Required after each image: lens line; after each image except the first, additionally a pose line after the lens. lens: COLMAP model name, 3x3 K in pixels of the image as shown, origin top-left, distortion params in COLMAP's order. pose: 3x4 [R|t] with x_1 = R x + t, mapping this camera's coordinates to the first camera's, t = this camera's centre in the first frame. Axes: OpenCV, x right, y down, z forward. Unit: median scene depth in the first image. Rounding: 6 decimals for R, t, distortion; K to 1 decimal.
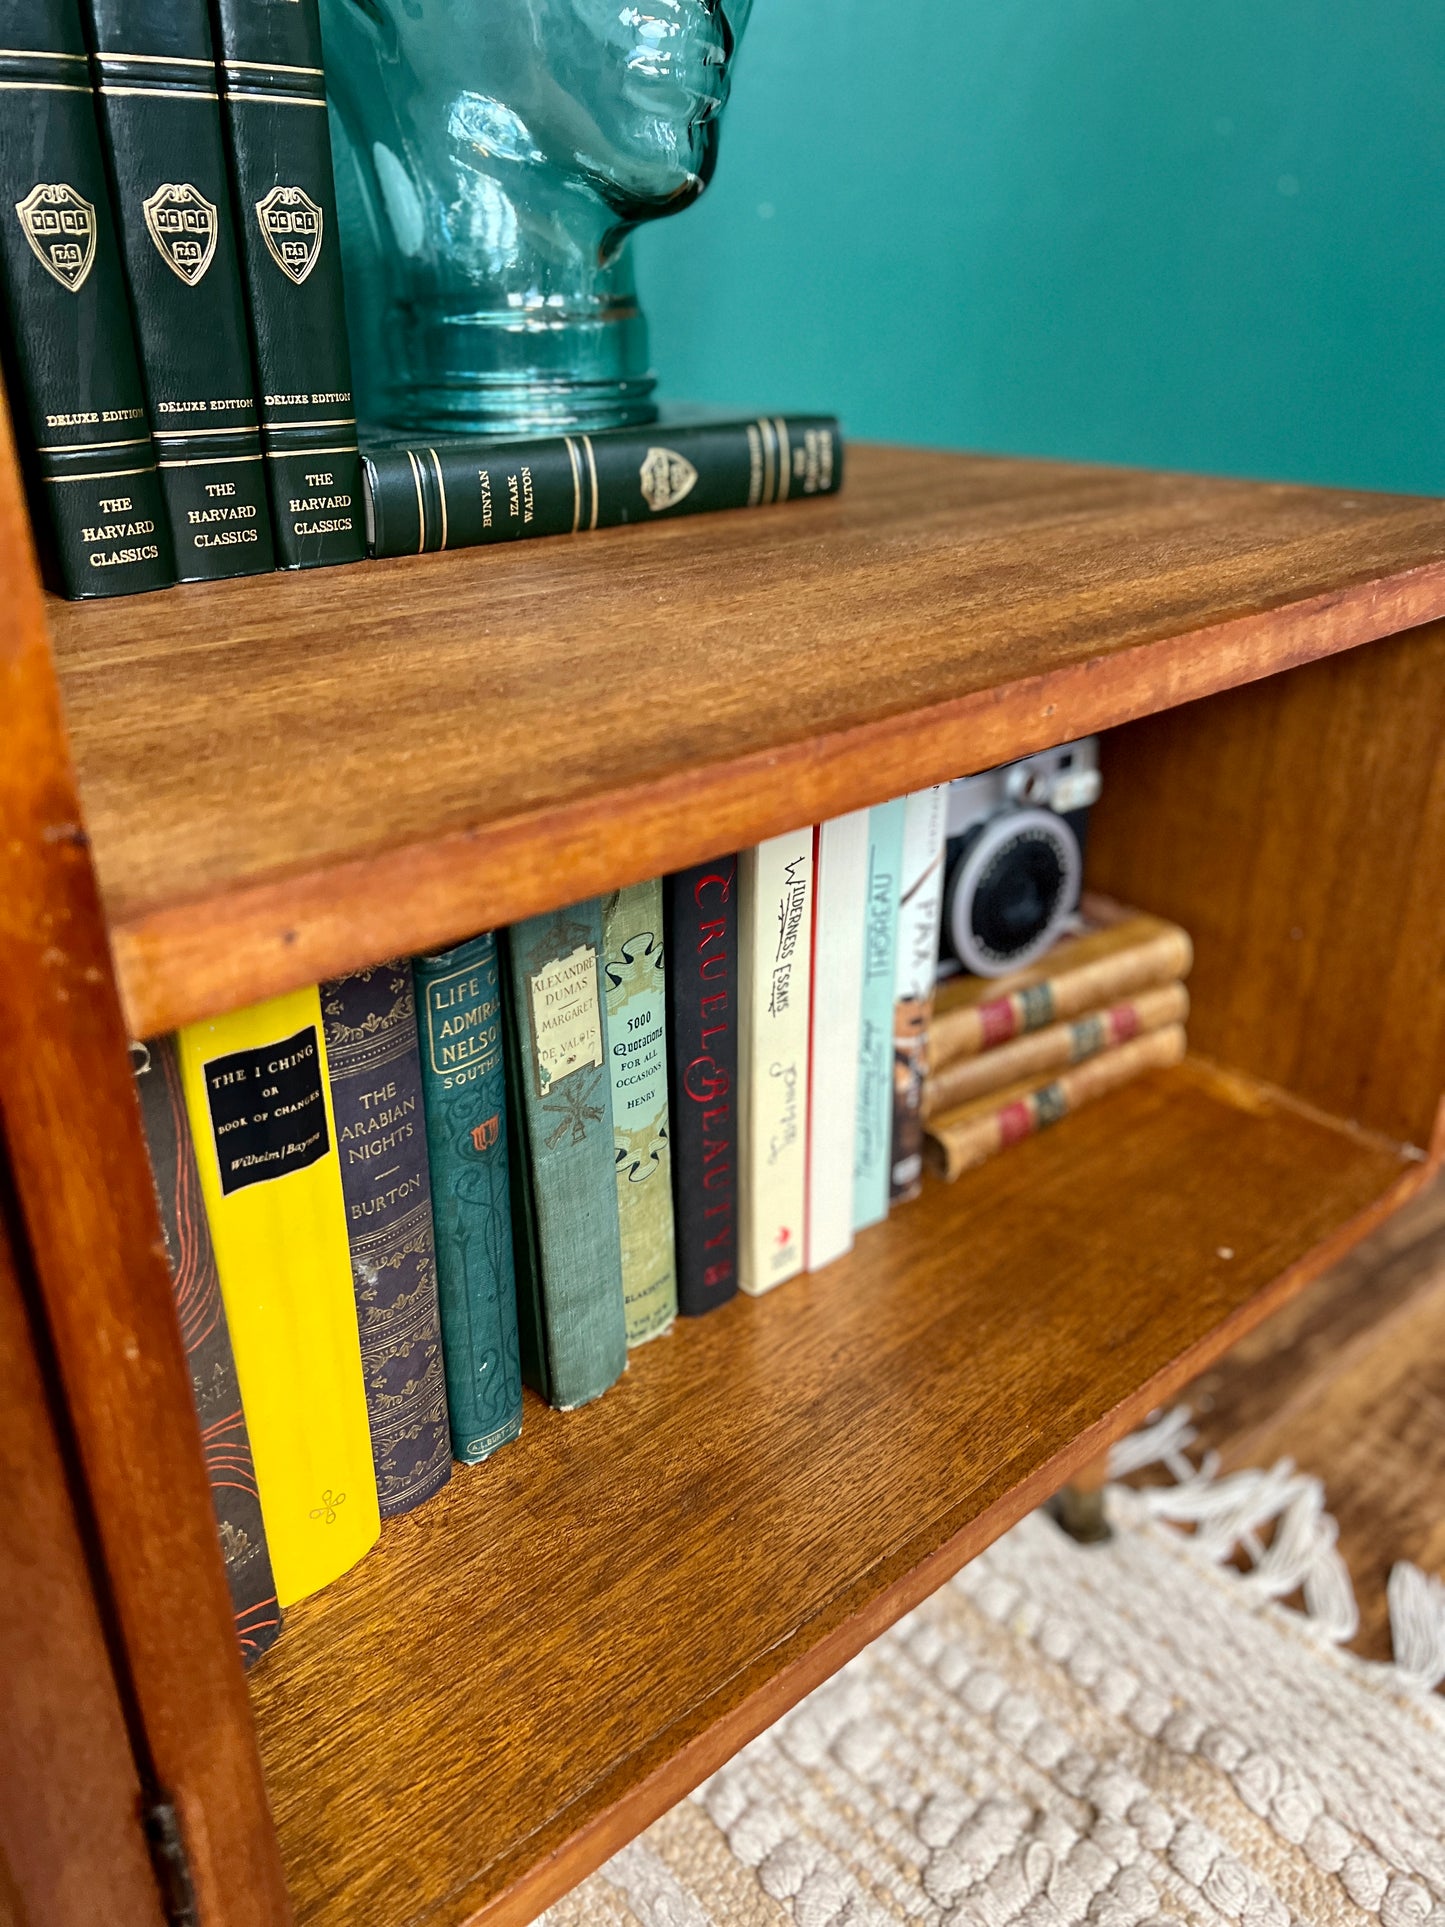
lens RADIAL K [[1471.6, 0, 723.1], [0, 1471.6, 980.4], [0, 0, 1]] dist [0.042214, -0.045645]
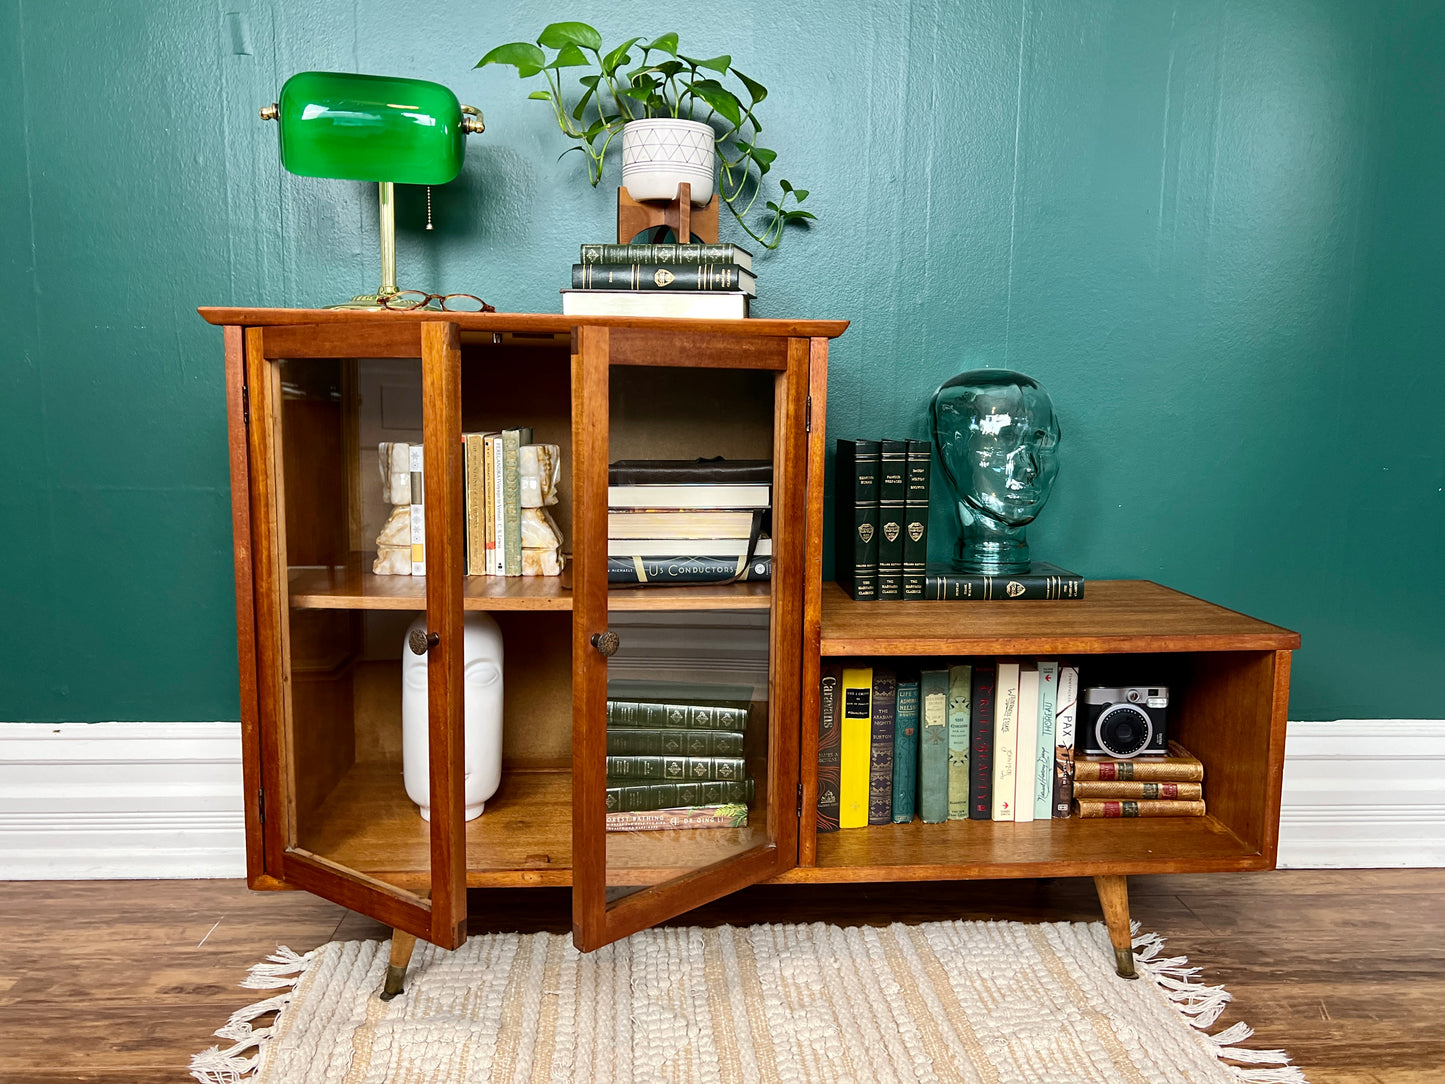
lens RADIAL K [[1103.5, 0, 717.2], [0, 1103.5, 539.2], [0, 0, 1]] dist [0.042214, -0.045645]
pose [[0.787249, 0.080544, -0.611352, 1.012922], [-0.274722, 0.933416, -0.230789, 0.368357], [0.552057, 0.349640, 0.756958, -1.478700]]
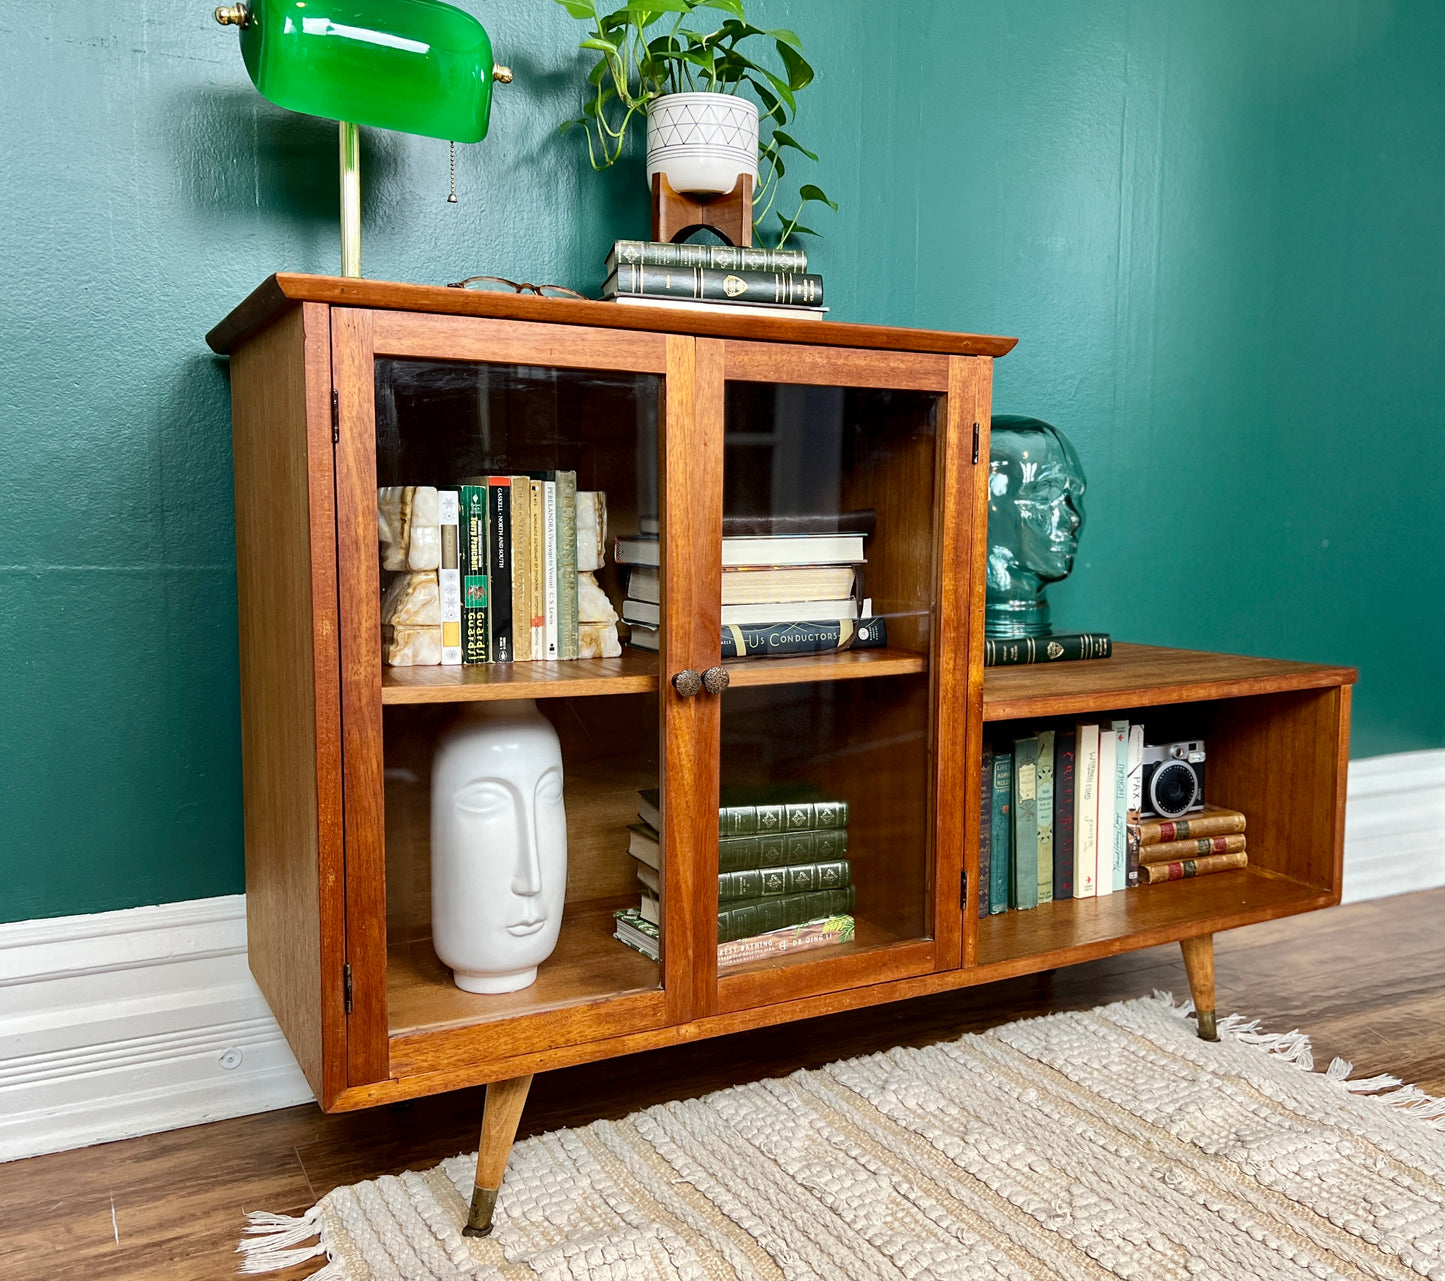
lens RADIAL K [[1345.0, 0, 751.5], [0, 1345.0, 643.3], [0, 0, 1]] dist [0.026603, 0.000000]
pose [[0.974617, 0.022533, -0.222740, -0.028953], [-0.098101, 0.937302, -0.334428, 0.720742], [0.201239, 0.347790, 0.915721, -1.905601]]
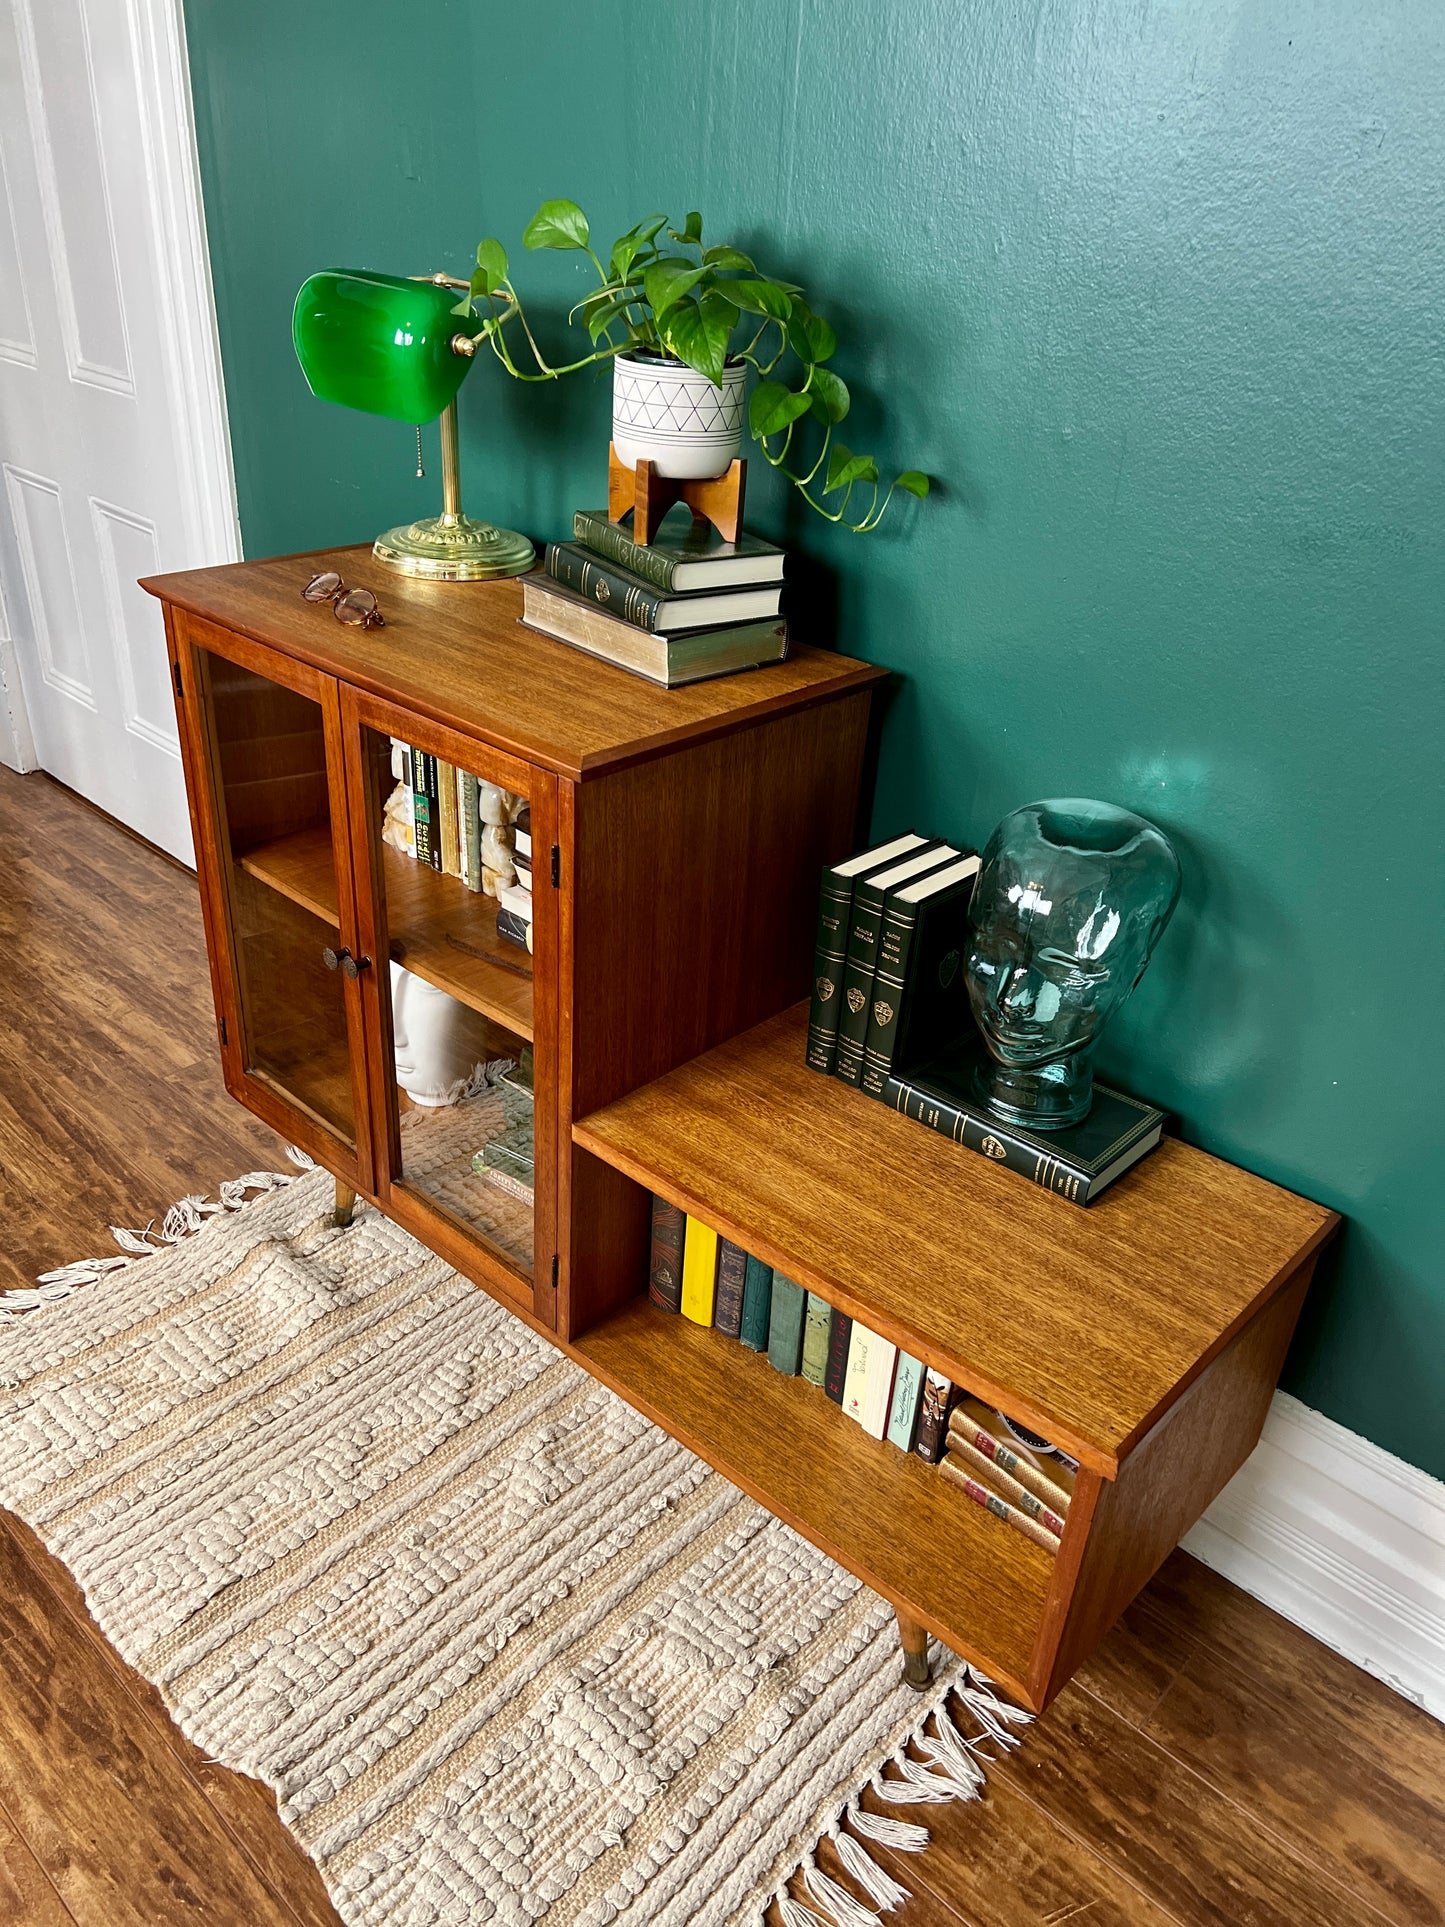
lens RADIAL K [[1471.6, 0, 693.7], [0, 1471.6, 971.0], [0, 0, 1]] dist [0.042214, -0.045645]
pose [[0.085076, 0.485921, -0.869852, 1.814613], [-0.476455, 0.786574, 0.392800, -1.236925], [0.875073, 0.381027, 0.298438, -0.256445]]
